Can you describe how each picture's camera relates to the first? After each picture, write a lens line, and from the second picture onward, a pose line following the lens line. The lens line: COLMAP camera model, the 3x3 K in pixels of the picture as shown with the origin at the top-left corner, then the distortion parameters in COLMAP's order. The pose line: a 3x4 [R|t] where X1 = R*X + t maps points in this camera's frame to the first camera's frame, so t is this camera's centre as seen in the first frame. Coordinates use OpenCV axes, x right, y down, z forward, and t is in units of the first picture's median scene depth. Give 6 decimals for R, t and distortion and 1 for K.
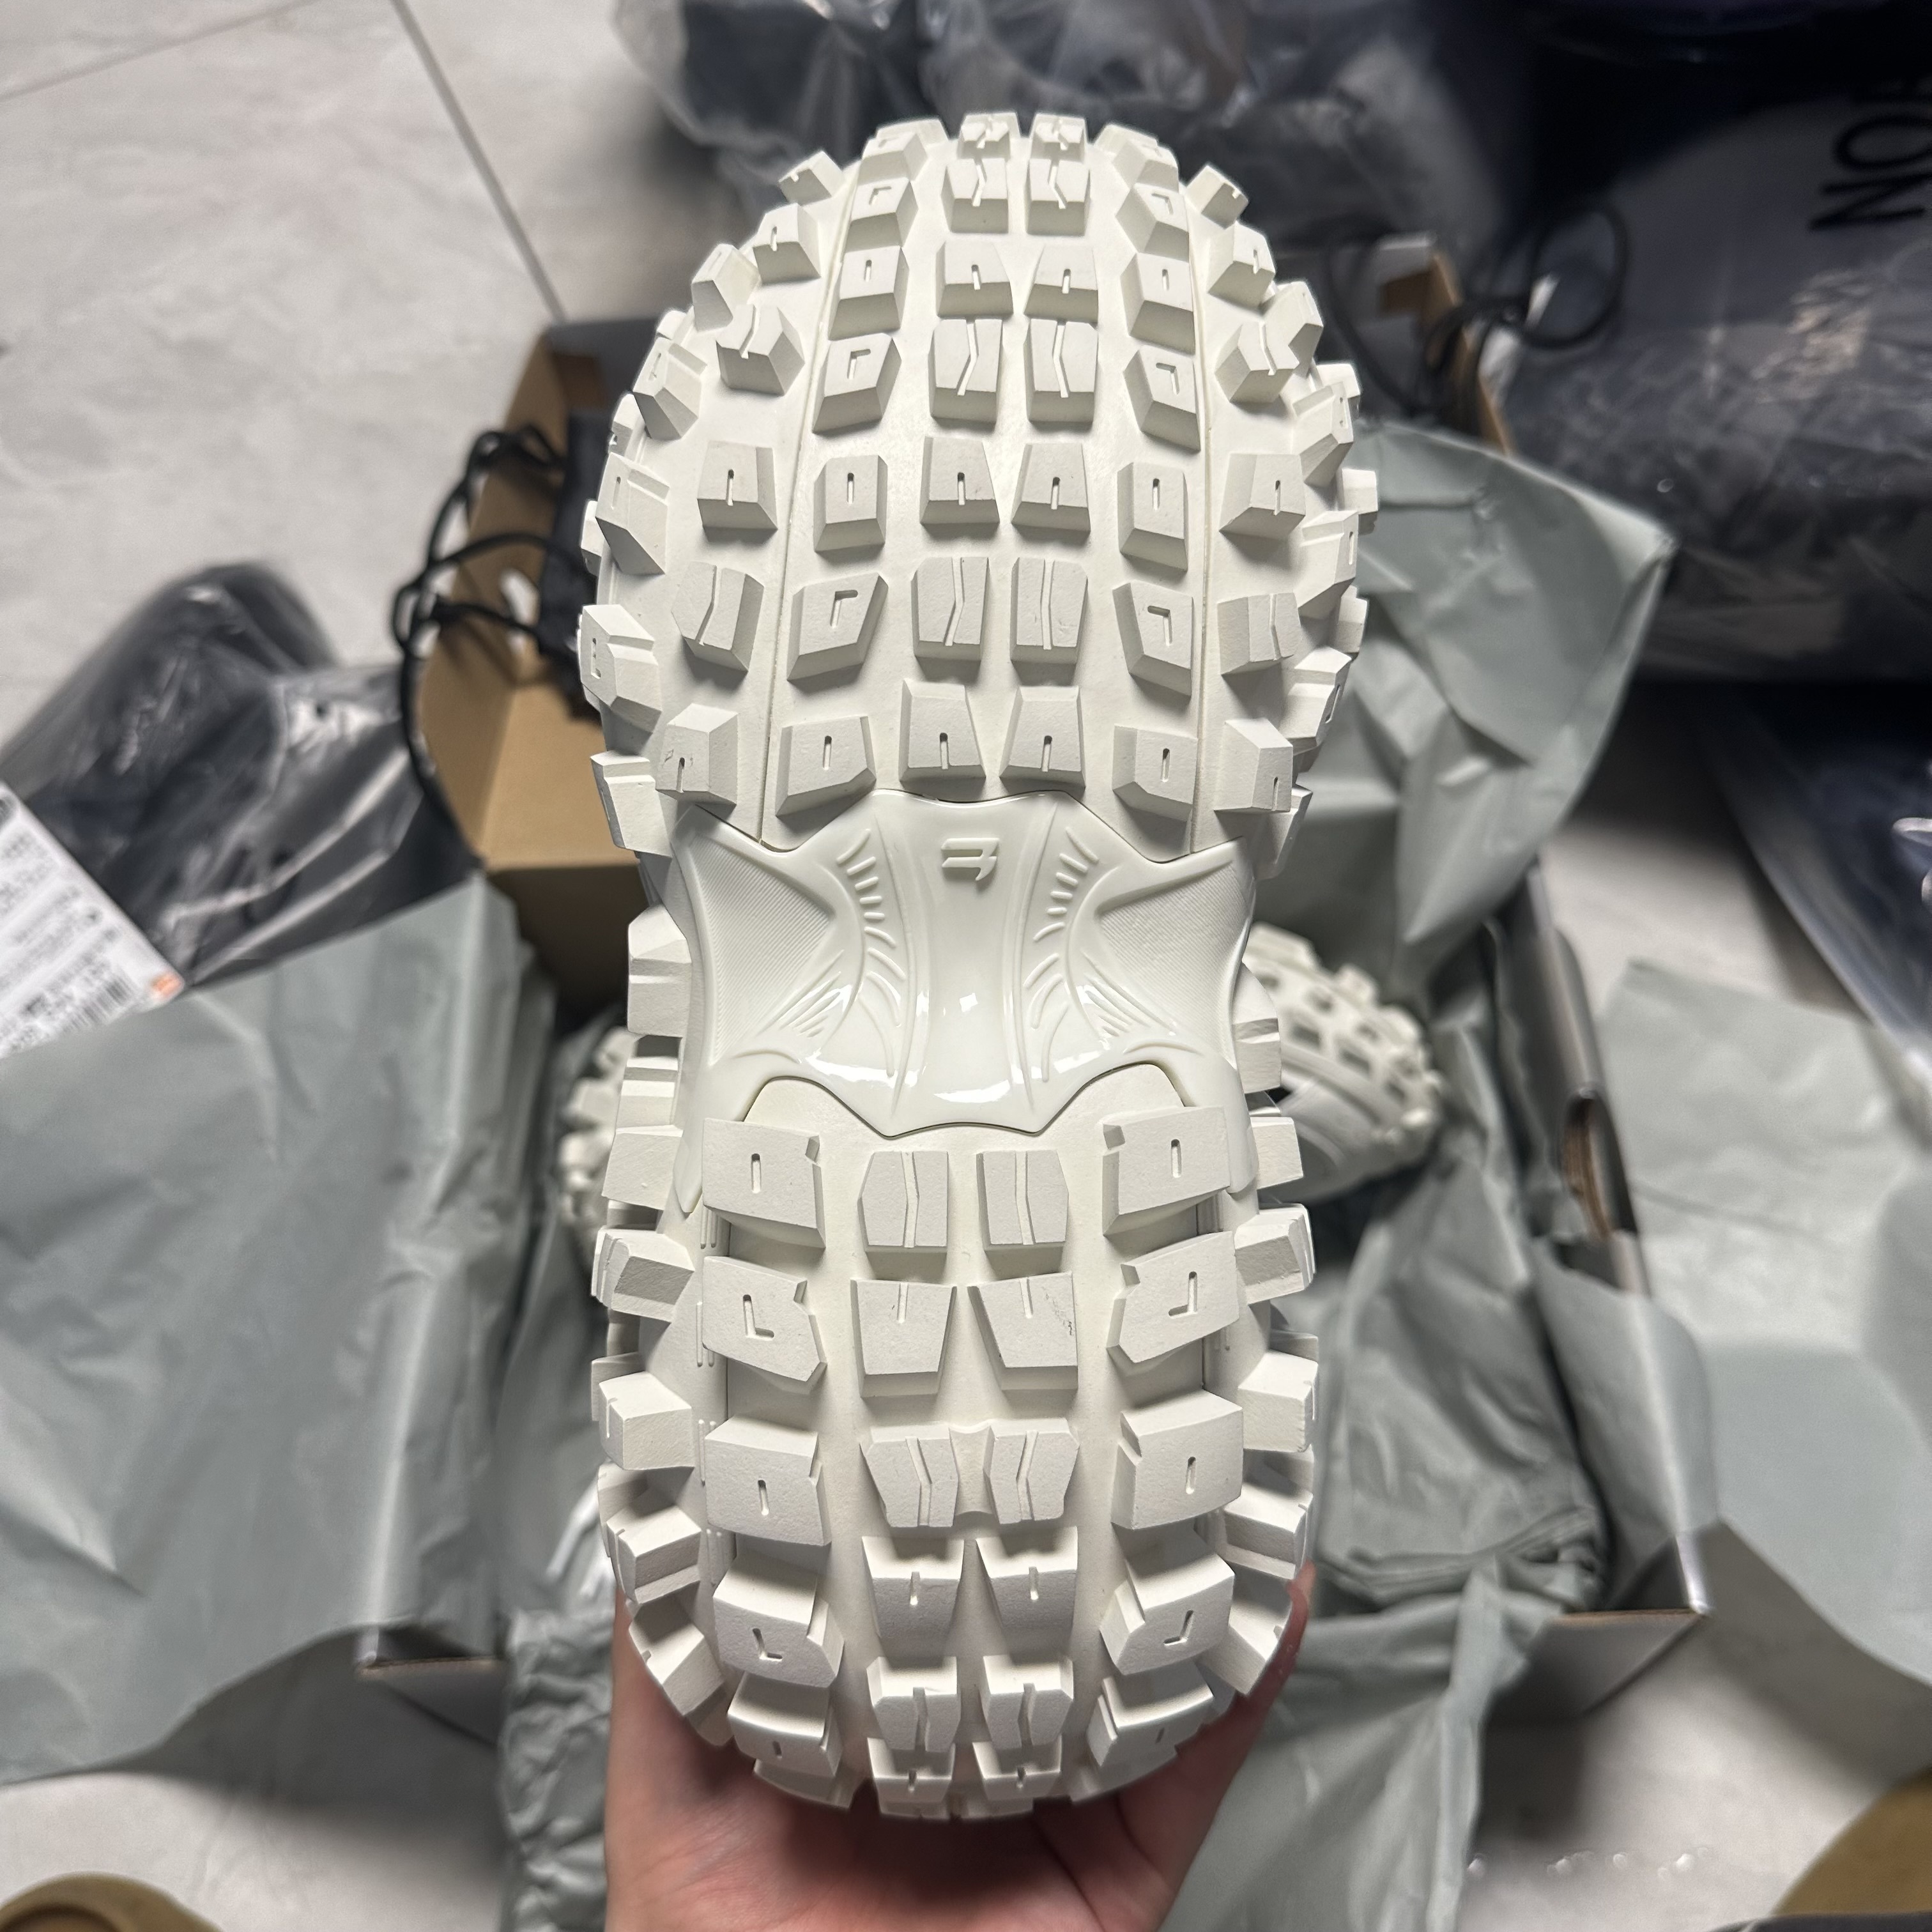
lens RADIAL K [[1885.8, 0, 961.3], [0, 1885.8, 946.7], [0, 0, 1]] dist [0.028297, 0.000000]
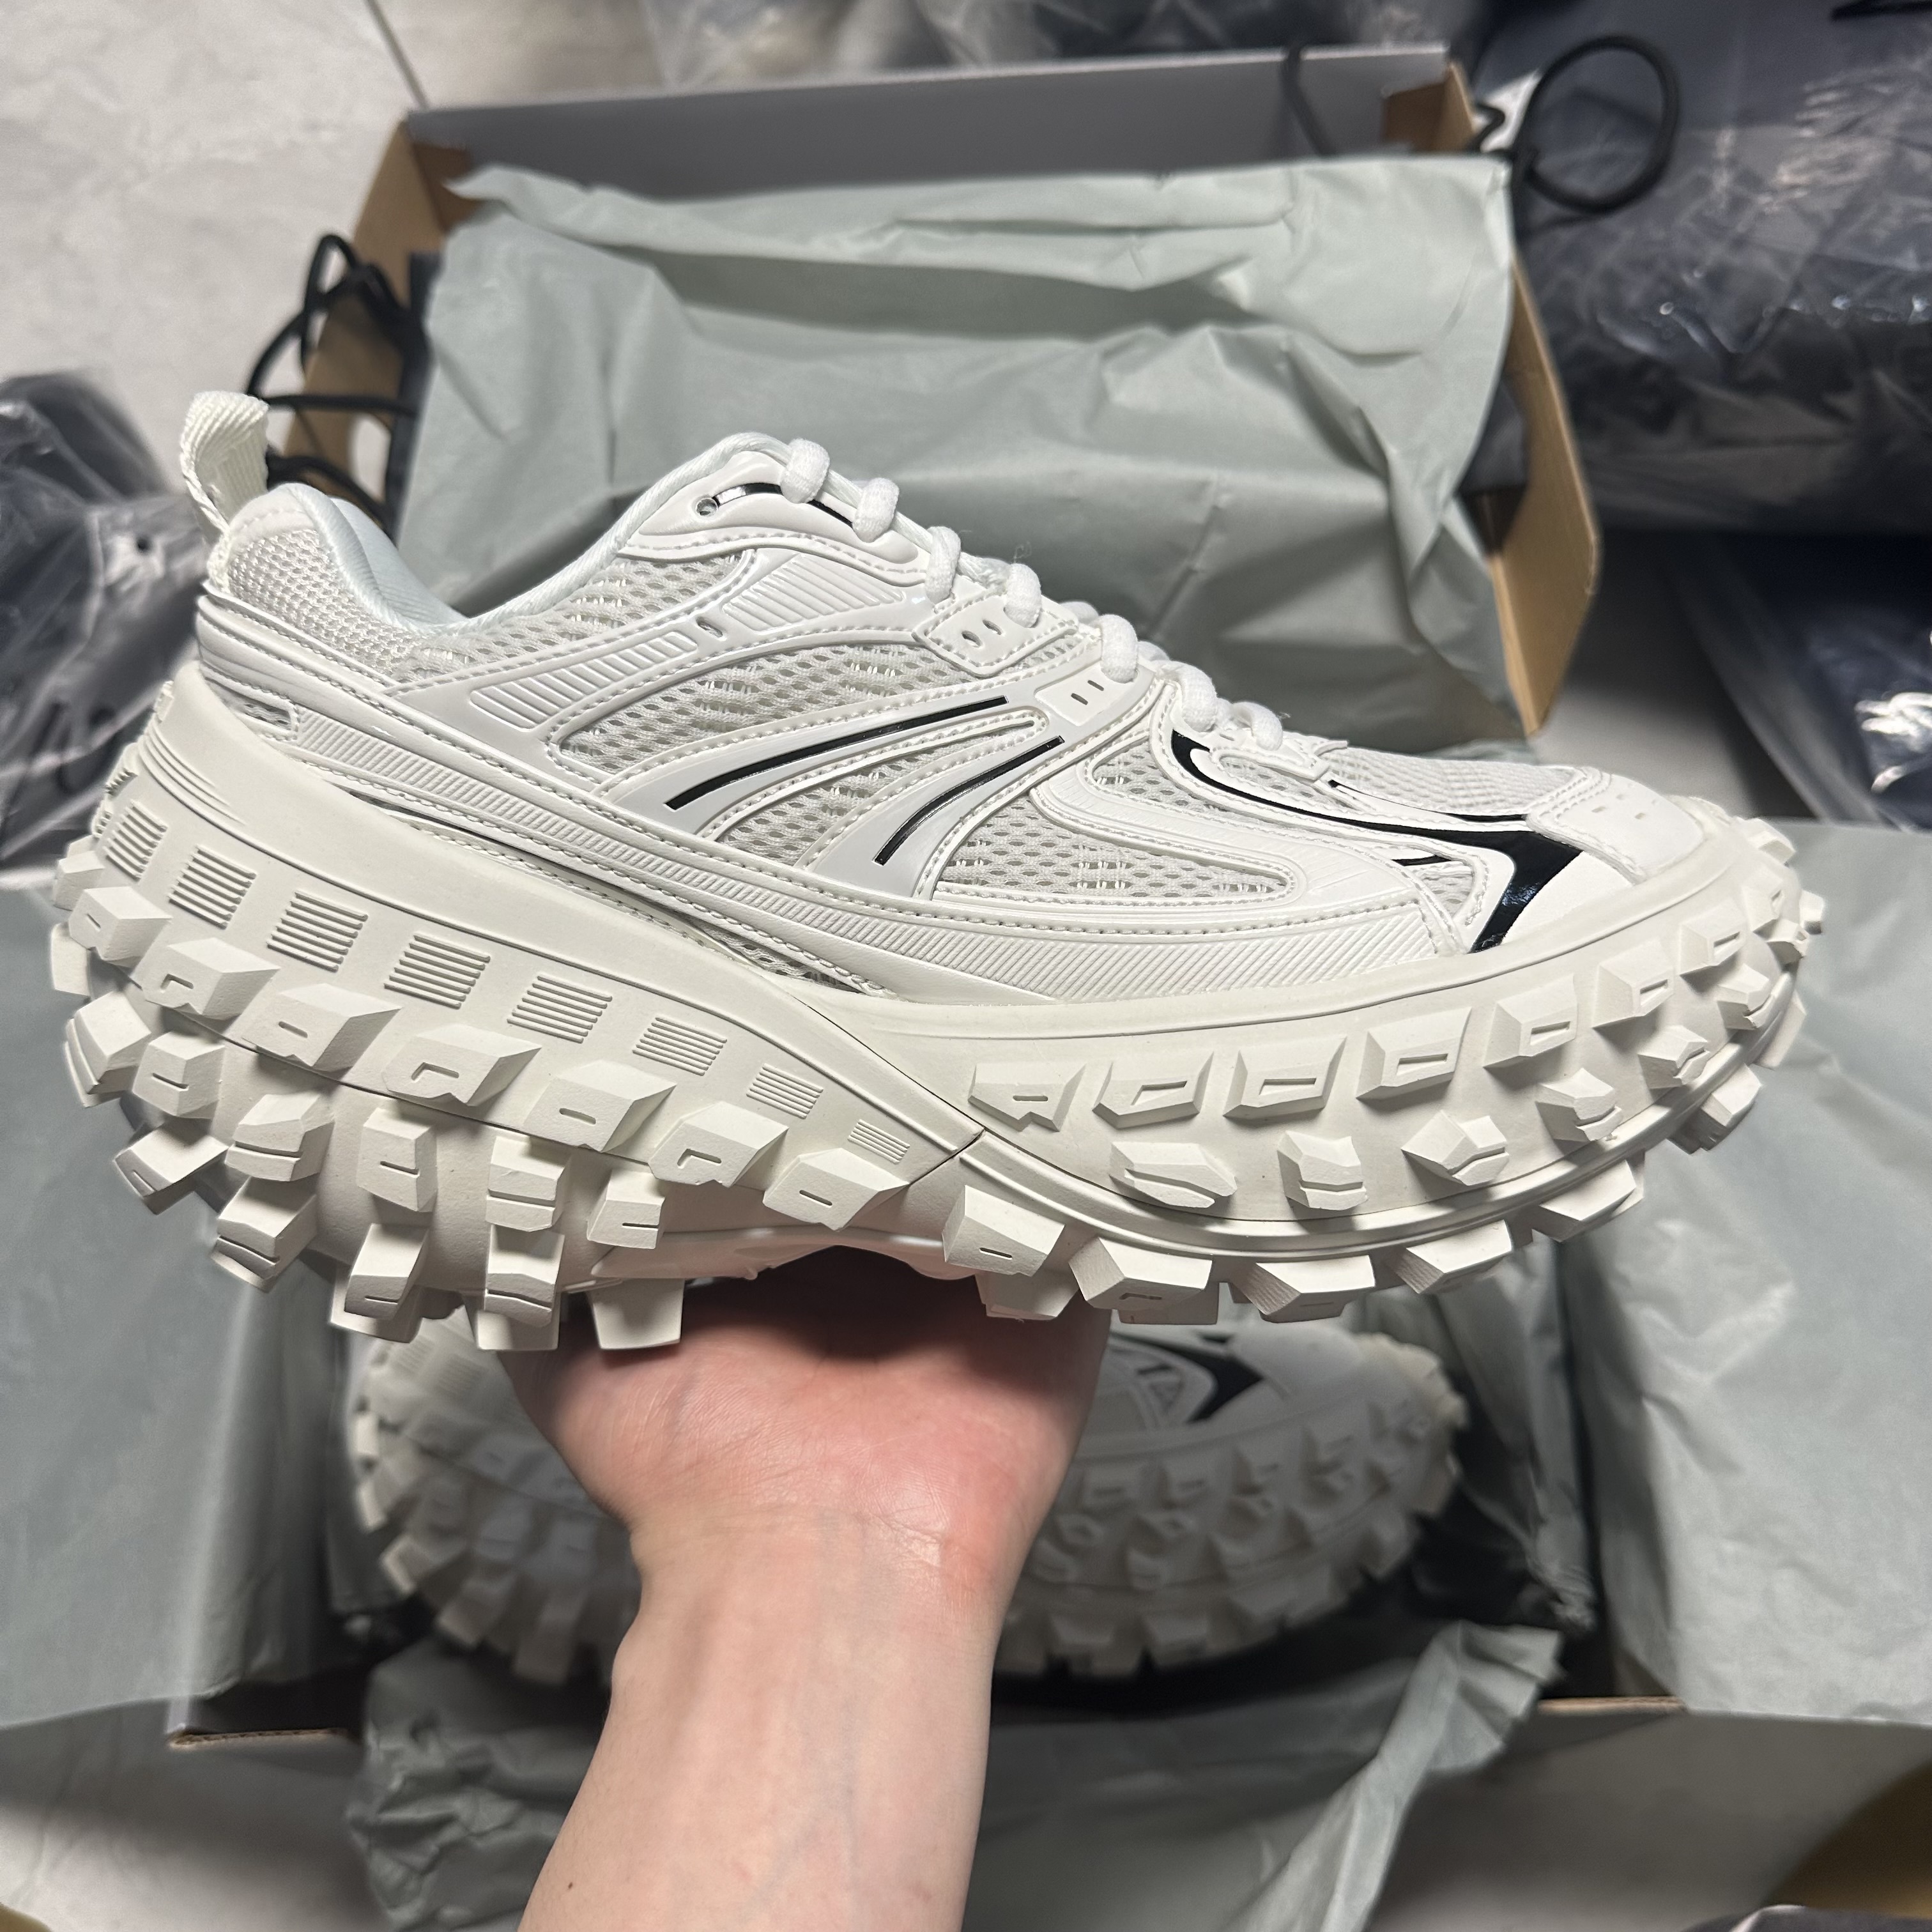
lens RADIAL K [[1885.8, 0, 976.3], [0, 1885.8, 955.3], [0, 0, 1]] dist [0.028297, 0.000000]
pose [[0.998132, -0.001286, 0.061085, -0.011533], [-0.003744, 0.996612, 0.082157, -0.011443], [-0.060984, -0.082232, 0.994746, 0.105602]]
